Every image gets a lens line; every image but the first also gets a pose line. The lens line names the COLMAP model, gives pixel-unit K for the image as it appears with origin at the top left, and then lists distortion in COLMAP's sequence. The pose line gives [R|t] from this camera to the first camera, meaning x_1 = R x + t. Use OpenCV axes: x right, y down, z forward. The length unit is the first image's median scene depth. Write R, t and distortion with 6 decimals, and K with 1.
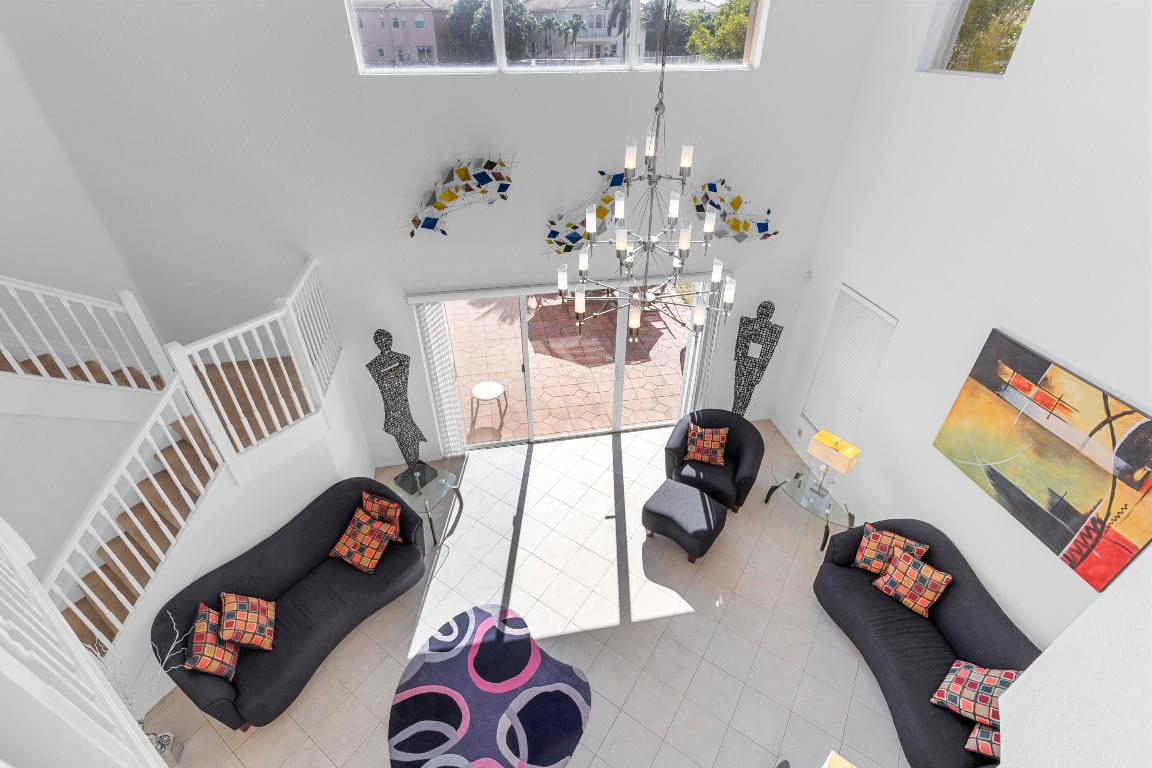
lens RADIAL K [[514.7, 0, 577.1], [0, 514.7, 380.3], [0, 0, 1]] dist [0.004952, -0.001433]
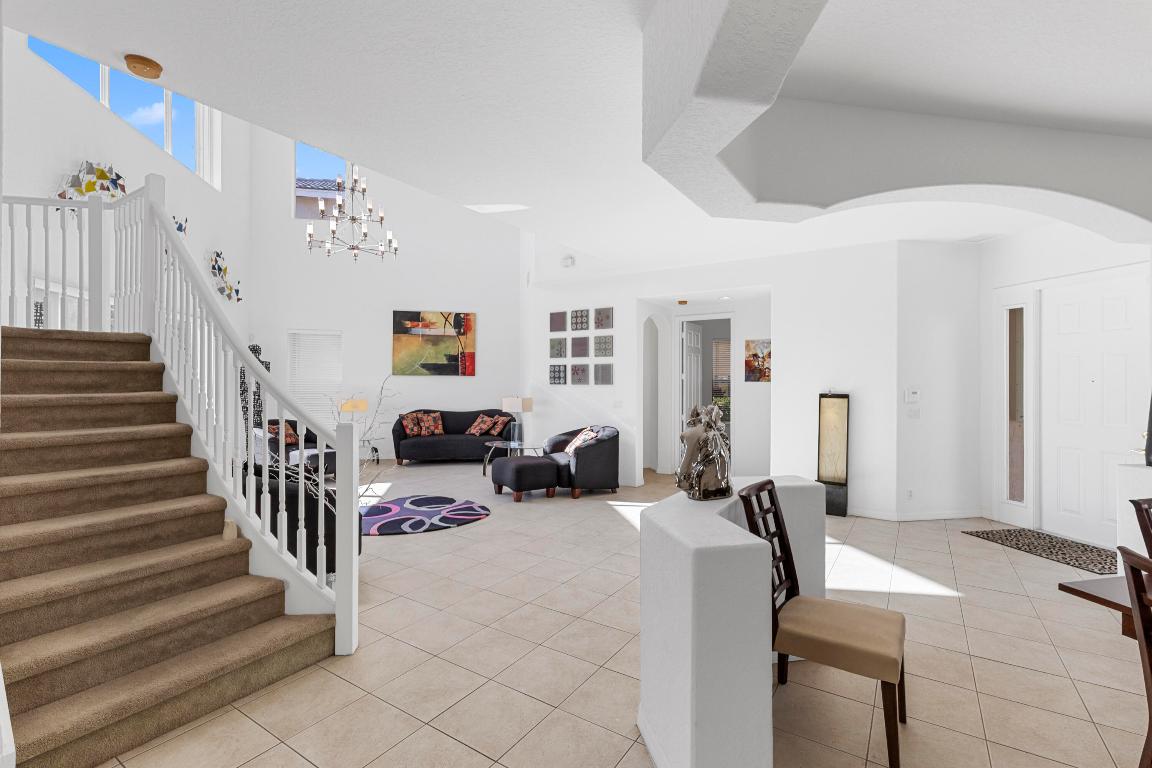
lens RADIAL K [[514.7, 0, 576.0], [0, 514.7, 380.8], [0, 0, 1]] dist [0.004952, -0.001433]
pose [[-0.010226, -0.001747, 0.999946, -1.416251], [0.560941, 0.827825, 0.007183, 0.559599], [-0.827793, 0.560984, -0.007485, 0.442616]]
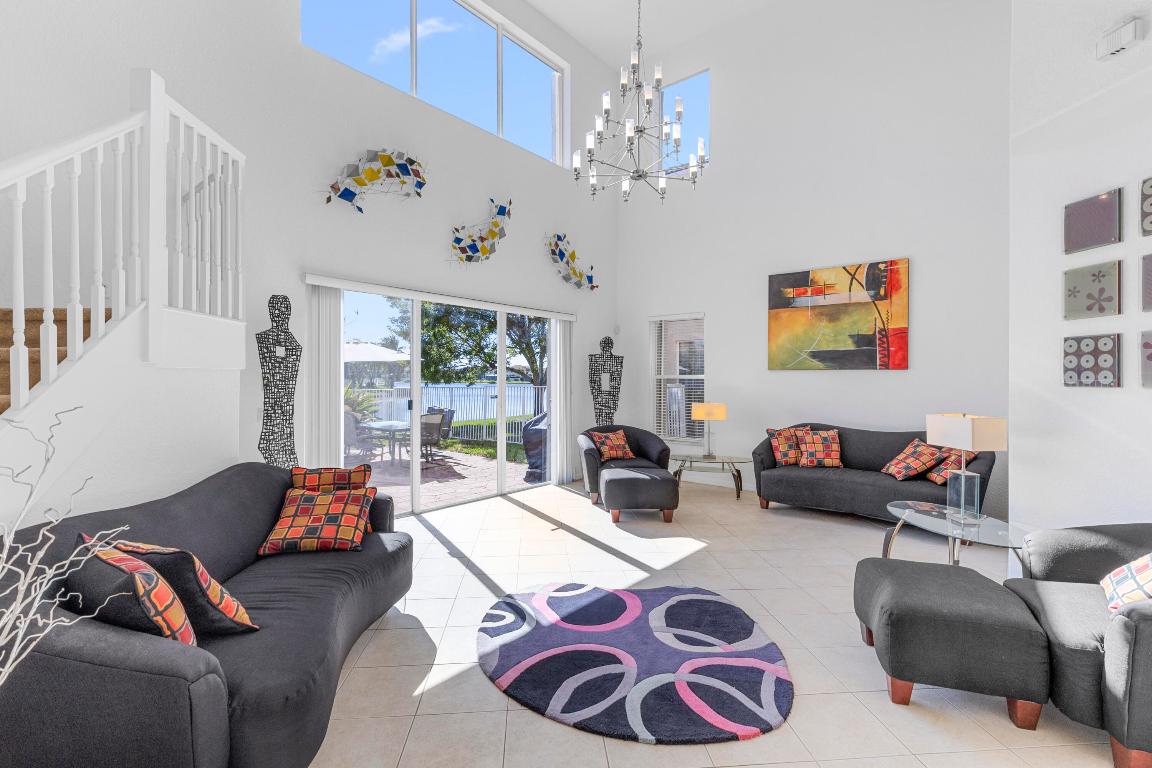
lens RADIAL K [[514.7, 0, 578.9], [0, 514.7, 378.8], [0, 0, 1]] dist [0.004952, -0.001433]
pose [[0.777042, -0.001972, 0.629445, -0.611540], [0.354956, 0.827201, -0.435597, 0.593777], [-0.519819, 0.561903, 0.643470, 0.397681]]
